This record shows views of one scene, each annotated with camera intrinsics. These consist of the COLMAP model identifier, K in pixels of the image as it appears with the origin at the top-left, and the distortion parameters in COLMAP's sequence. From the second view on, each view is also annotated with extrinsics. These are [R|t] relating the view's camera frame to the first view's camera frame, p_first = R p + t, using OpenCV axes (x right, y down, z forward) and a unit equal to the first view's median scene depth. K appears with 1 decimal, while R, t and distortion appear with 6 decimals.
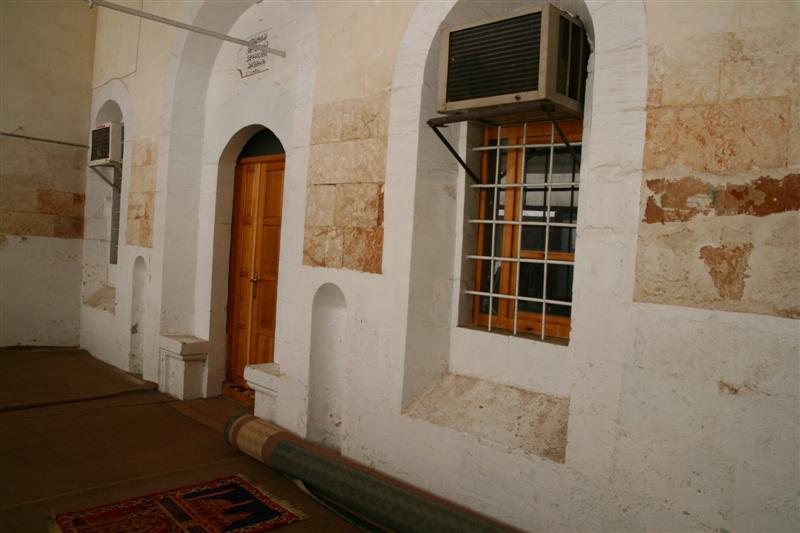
lens RADIAL K [[626.4, 0, 400.0], [0, 626.4, 266.5], [0, 0, 1]] dist [-0.155340, 0.137883]
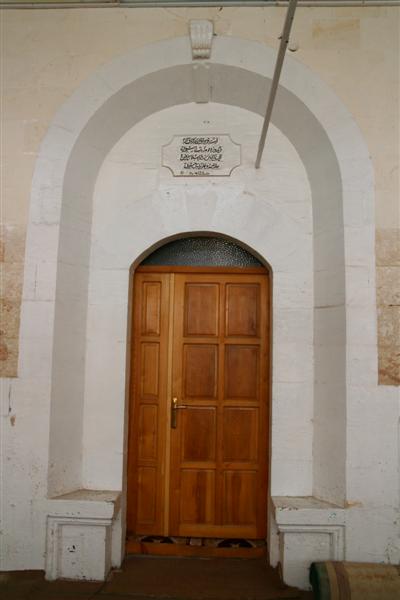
lens RADIAL K [[469.8, 0, 200.0], [0, 469.8, 300.0], [0, 0, 1]] dist [-0.155340, 0.137883]
pose [[0.742152, 0.031338, 0.669499, -0.697668], [0.051760, 0.993243, -0.103869, -0.061789], [-0.668230, 0.111740, 0.735515, 0.520466]]
